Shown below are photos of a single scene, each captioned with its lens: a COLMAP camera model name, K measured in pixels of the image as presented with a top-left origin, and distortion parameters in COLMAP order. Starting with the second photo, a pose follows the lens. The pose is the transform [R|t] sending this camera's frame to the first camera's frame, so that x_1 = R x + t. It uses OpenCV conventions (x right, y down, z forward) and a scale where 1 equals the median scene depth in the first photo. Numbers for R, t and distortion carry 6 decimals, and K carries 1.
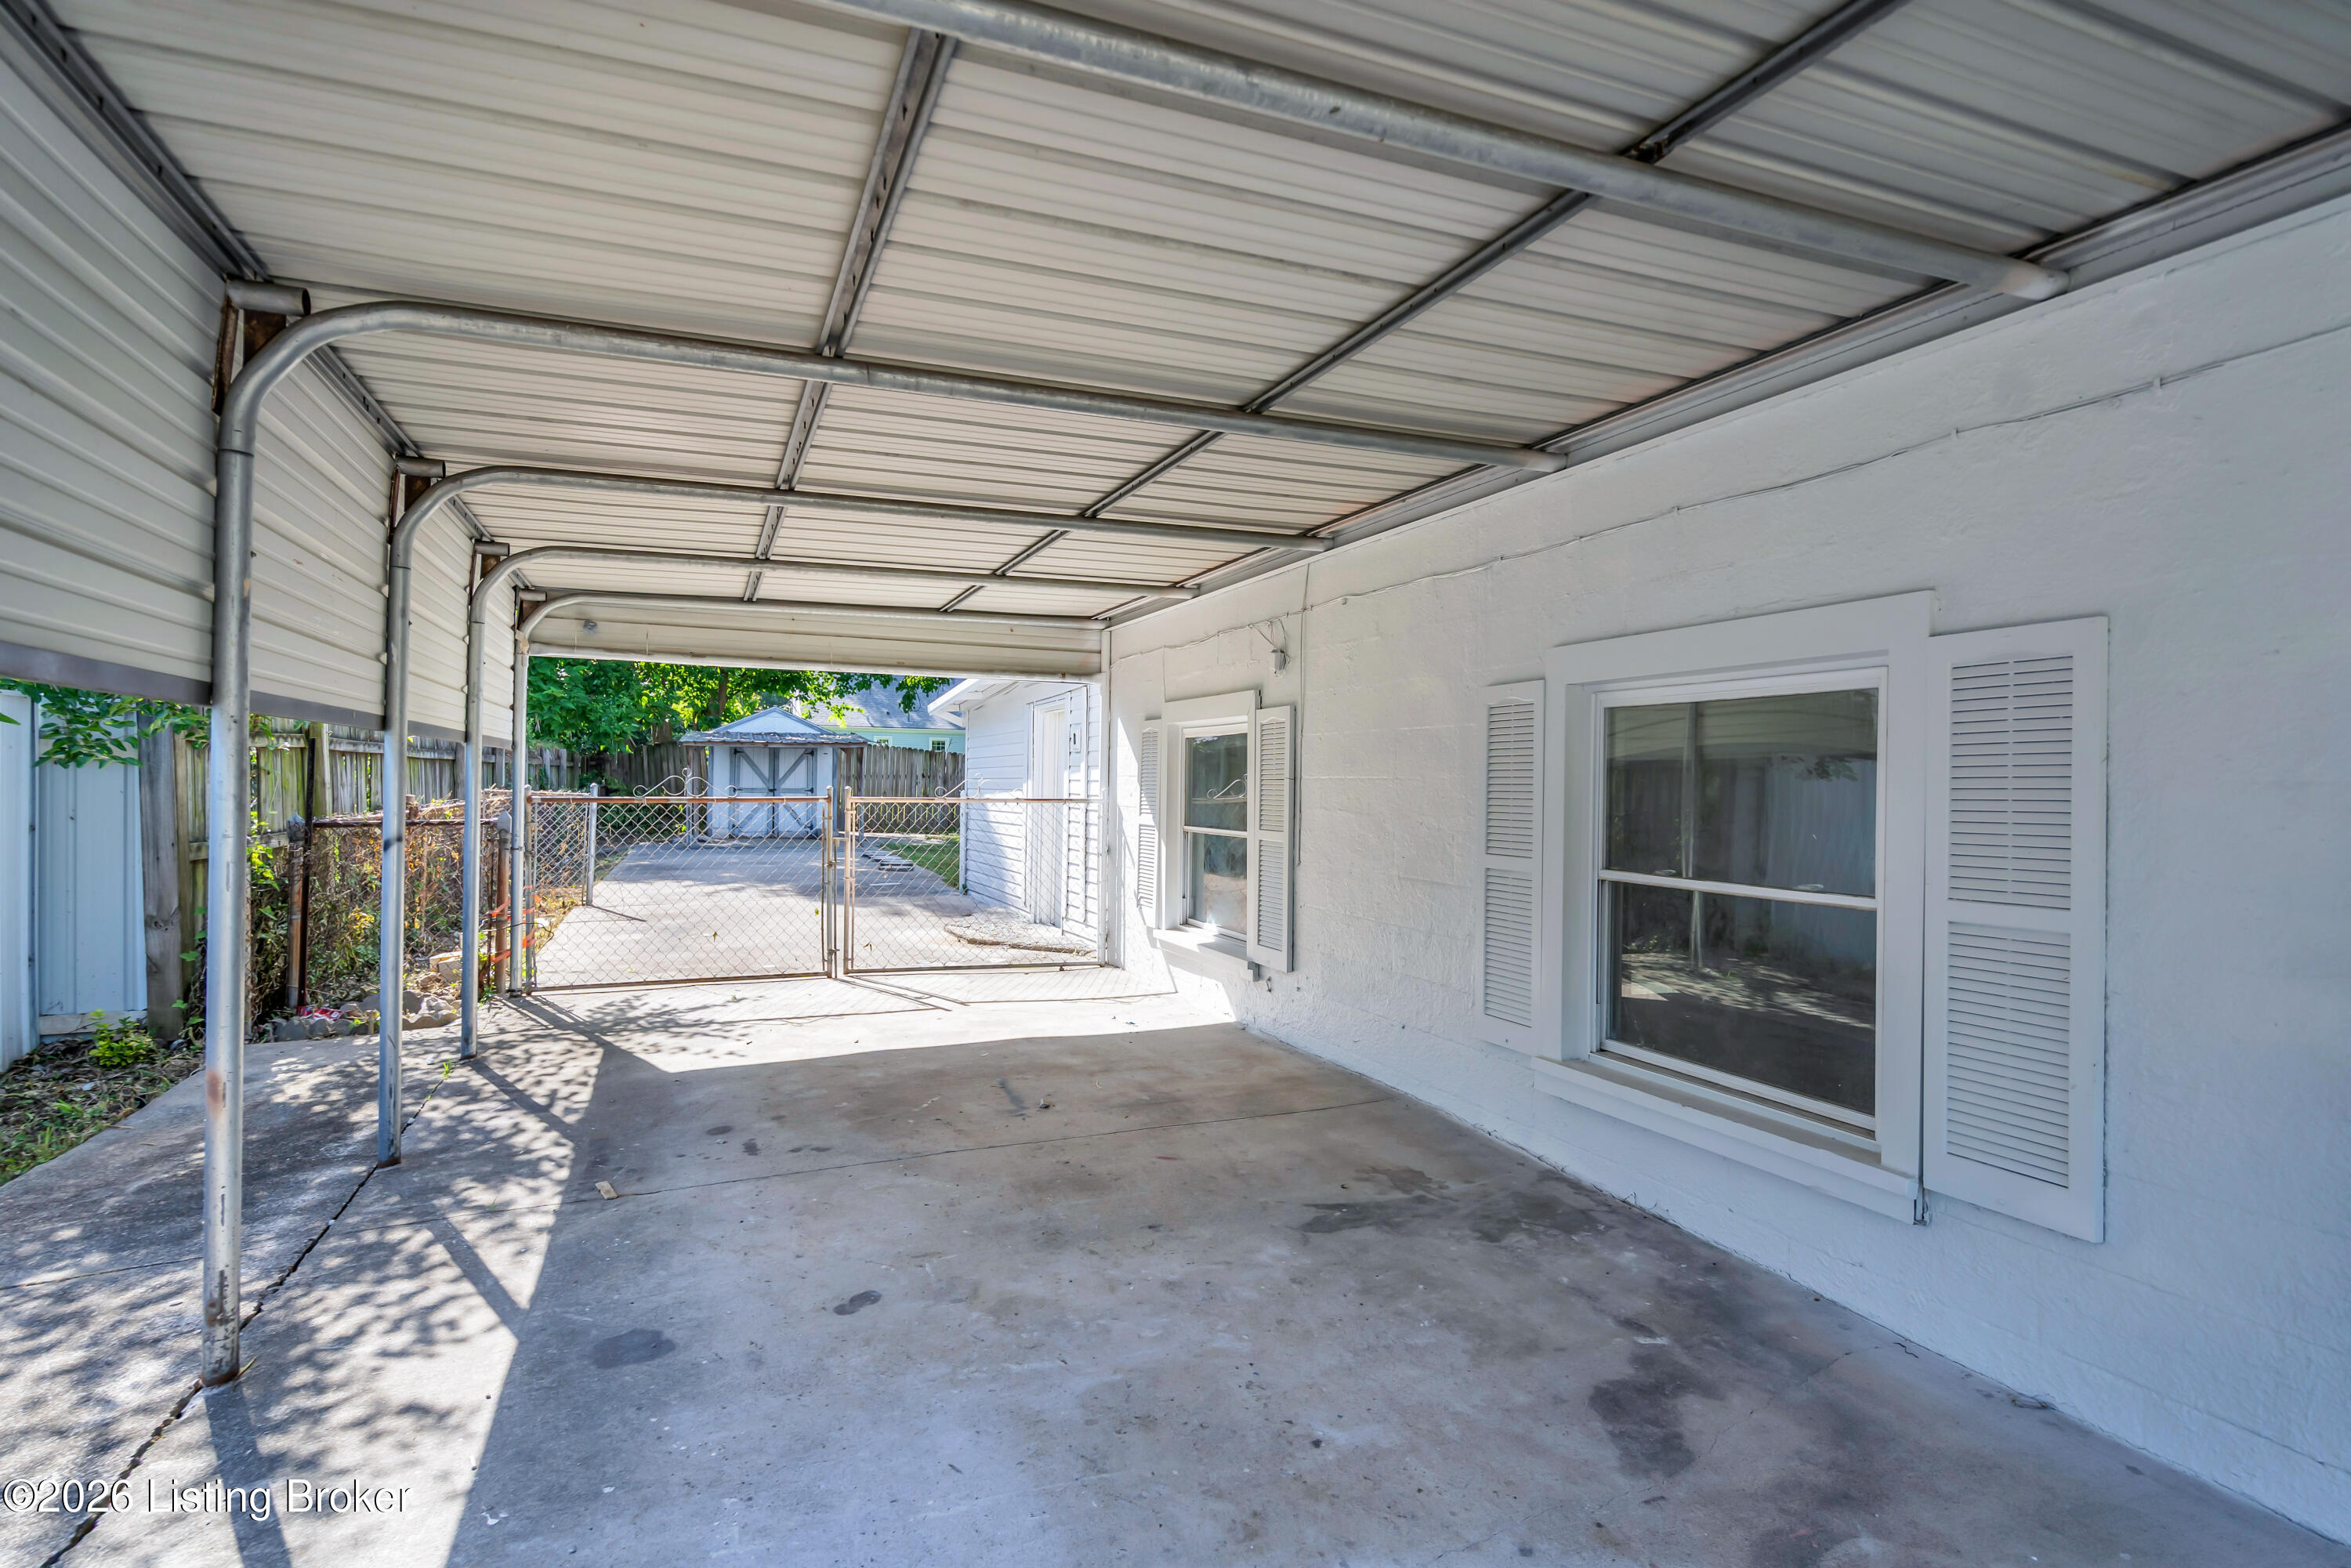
lens RADIAL K [[1176.2, 0, 1171.5], [0, 1176.2, 775.8], [0, 0, 1]] dist [0.000419, 0.000190]
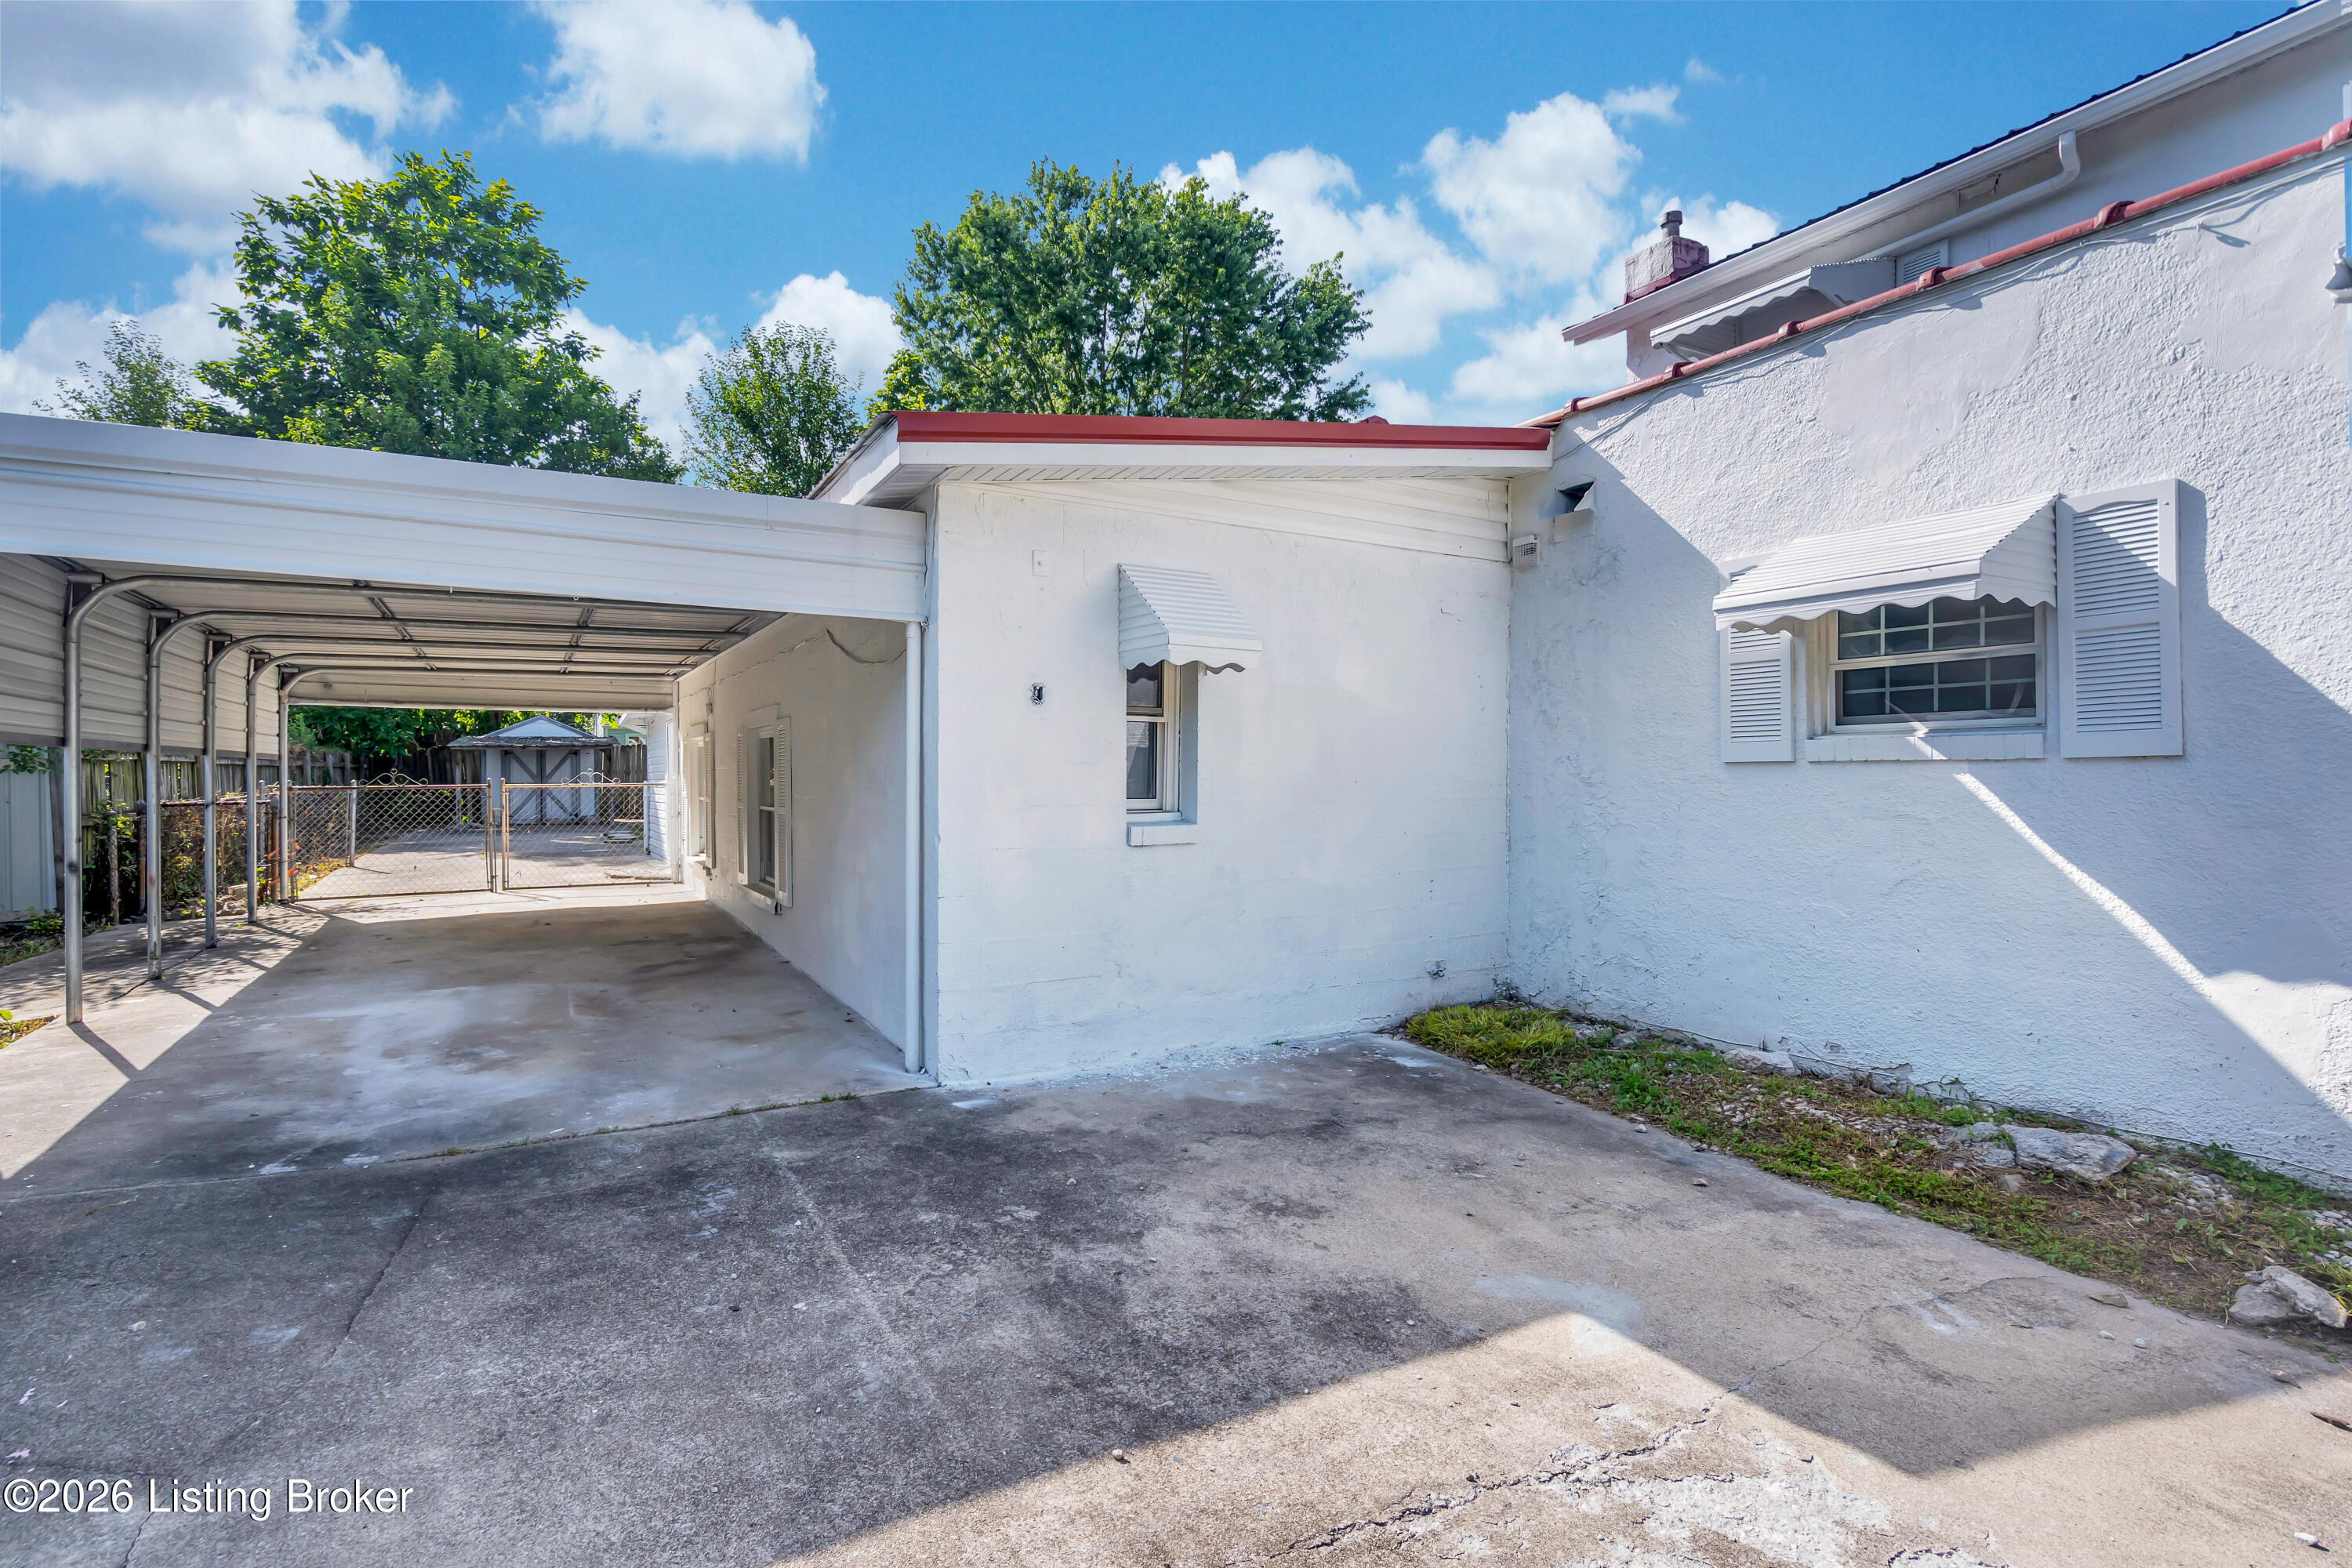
lens RADIAL K [[1139.6, 0, 1186.9], [0, 1139.6, 772.3], [0, 0, 1]] dist [-0.004390, 0.000399]
pose [[0.989936, -0.015225, 0.140697, 0.501065], [0.014408, 0.999873, 0.006823, 0.003630], [-0.140783, -0.004727, 0.990029, -0.801414]]
